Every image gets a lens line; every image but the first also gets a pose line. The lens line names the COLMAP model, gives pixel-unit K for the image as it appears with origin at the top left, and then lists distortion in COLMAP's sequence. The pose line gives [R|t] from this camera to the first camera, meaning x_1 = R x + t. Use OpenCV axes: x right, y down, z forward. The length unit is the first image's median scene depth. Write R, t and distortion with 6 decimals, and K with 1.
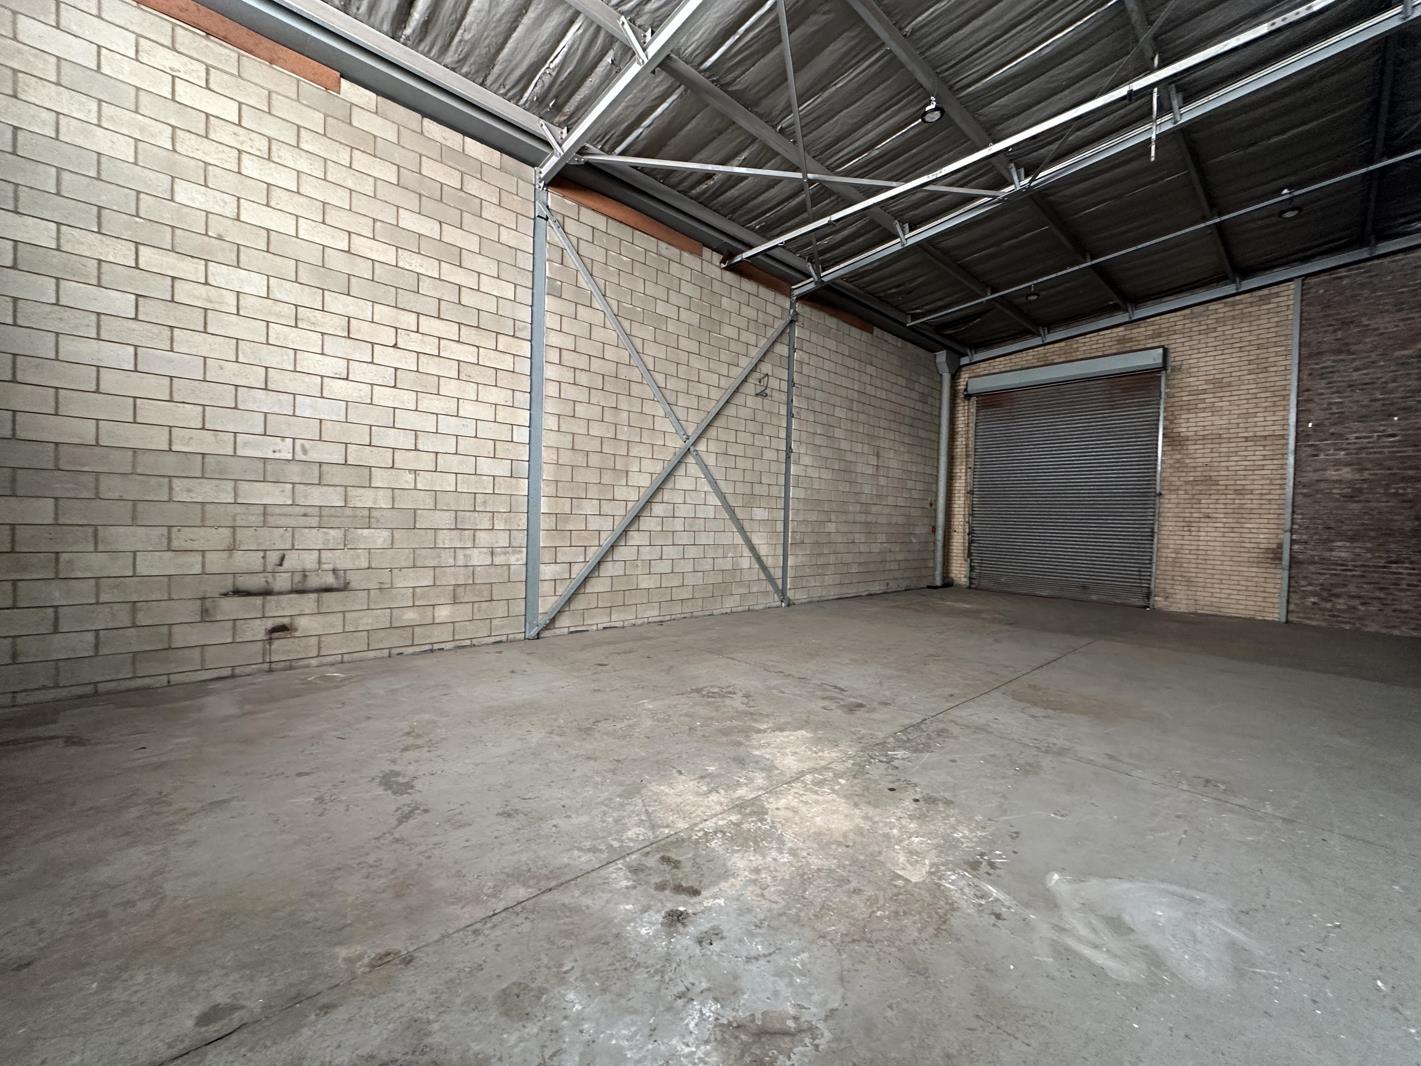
lens RADIAL K [[564.6, 0, 710.6], [0, 564.6, 531.3], [0, 0, 1]] dist [-0.003430, 0.000357]
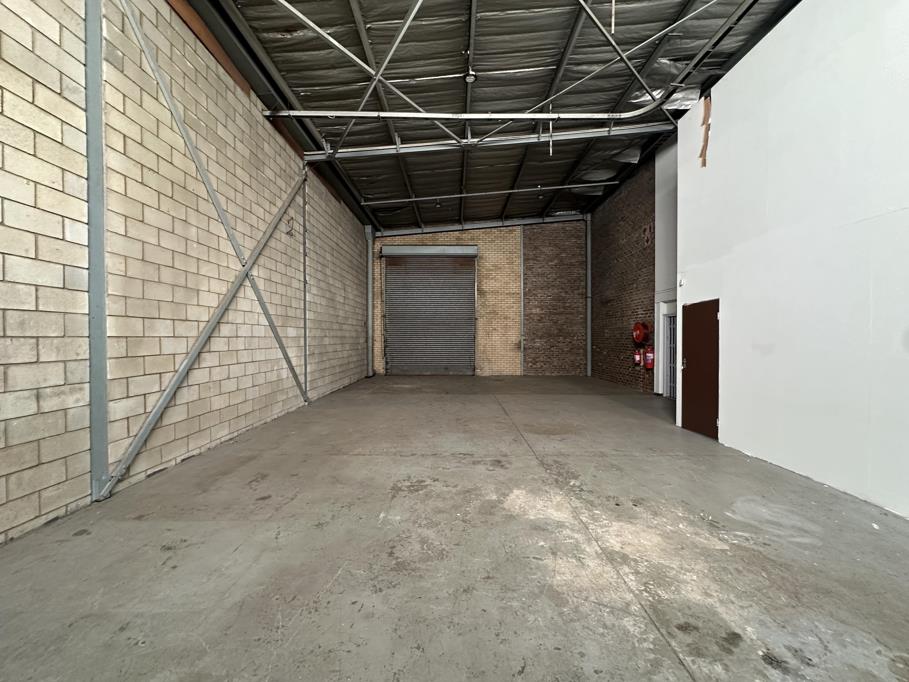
lens RADIAL K [[361.2, 0, 453.2], [0, 361.2, 340.0], [0, 0, 1]] dist [-0.003430, 0.000357]
pose [[0.676448, -0.034490, 0.735682, -0.334942], [0.035091, 0.999278, 0.014582, -0.017786], [-0.735654, 0.015951, 0.677170, 0.297348]]
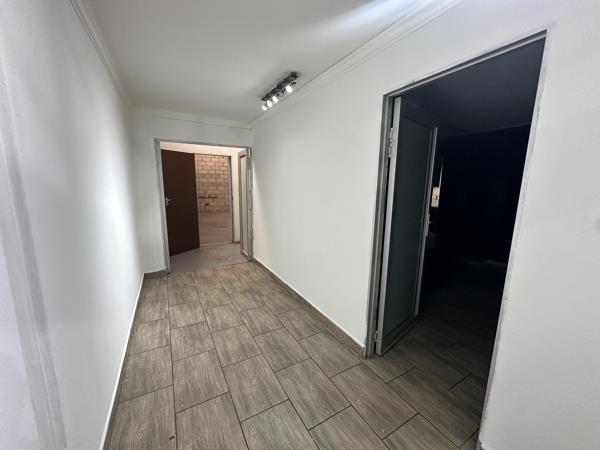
lens RADIAL K [[238.4, 0, 299.2], [0, 238.4, 224.9], [0, 0, 1]] dist [-0.003430, 0.000357]
pose [[0.973969, 0.024482, -0.225356, 0.499085], [0.008172, 0.989712, 0.142841, 0.032372], [0.226534, -0.140965, 0.963749, -0.823008]]
